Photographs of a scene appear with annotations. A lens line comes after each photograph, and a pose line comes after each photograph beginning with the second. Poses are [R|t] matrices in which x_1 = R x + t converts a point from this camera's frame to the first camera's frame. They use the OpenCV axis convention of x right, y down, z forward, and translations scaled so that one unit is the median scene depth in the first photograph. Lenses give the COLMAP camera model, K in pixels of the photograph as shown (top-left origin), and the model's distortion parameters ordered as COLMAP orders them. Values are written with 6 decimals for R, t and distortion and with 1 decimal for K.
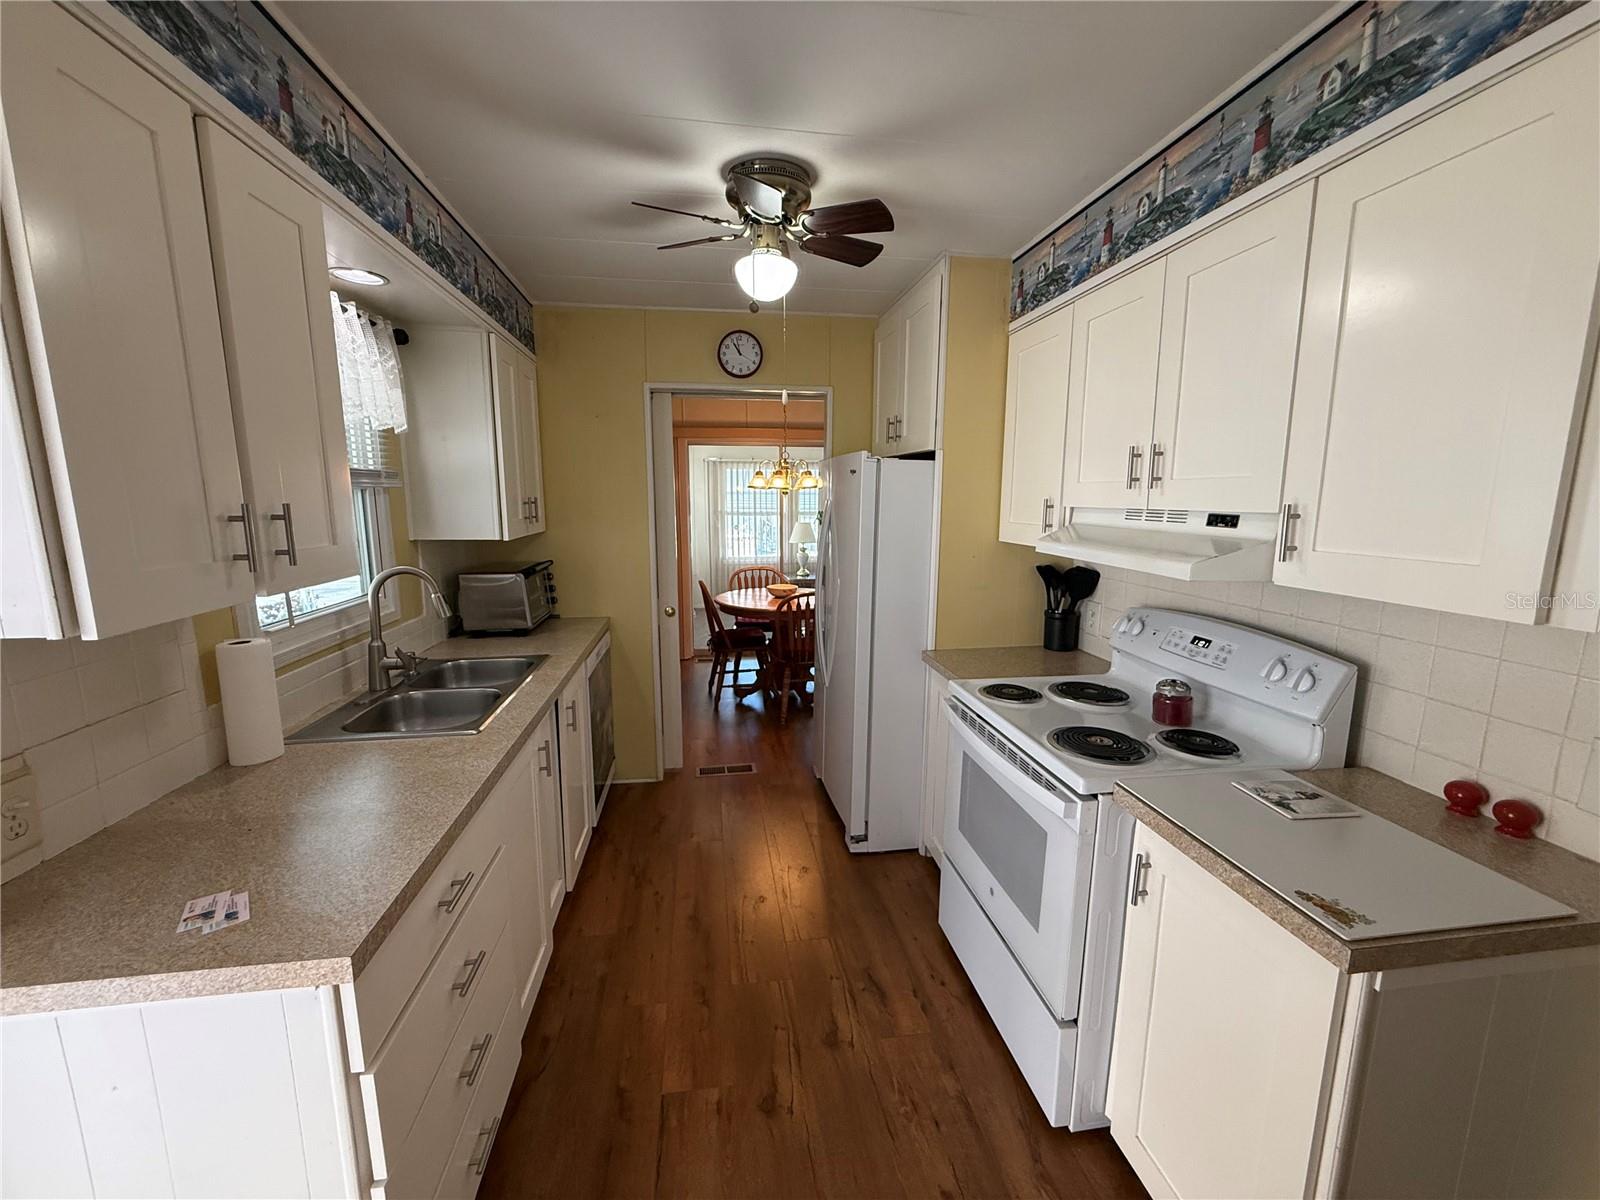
lens RADIAL K [[639.9, 0, 800.0], [0, 639.9, 600.0], [0, 0, 1]] dist [-0.002073, -0.000039]
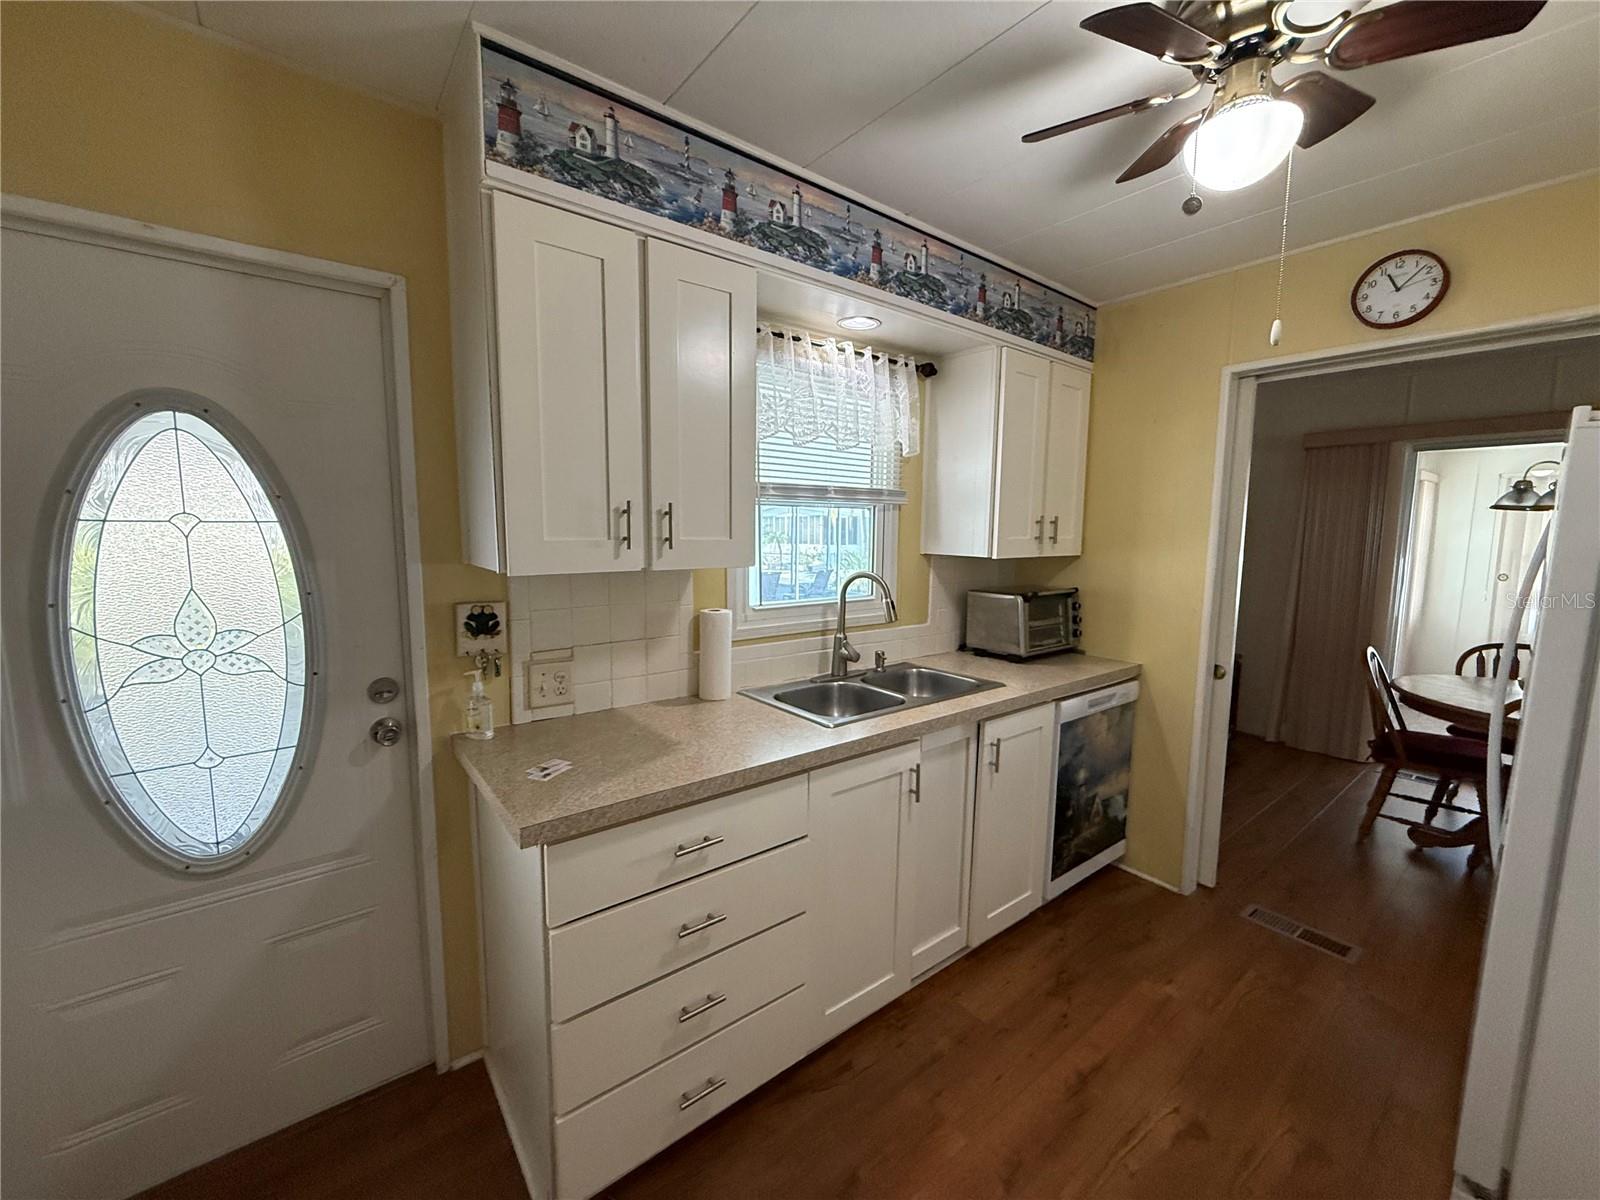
lens RADIAL K [[639.9, 0, 800.0], [0, 639.9, 600.0], [0, 0, 1]] dist [-0.002073, -0.000039]
pose [[0.489195, 0.099669, -0.866461, 0.256678], [-0.153618, 0.987764, 0.026891, -0.013311], [0.858539, 0.119949, 0.498520, 0.293442]]
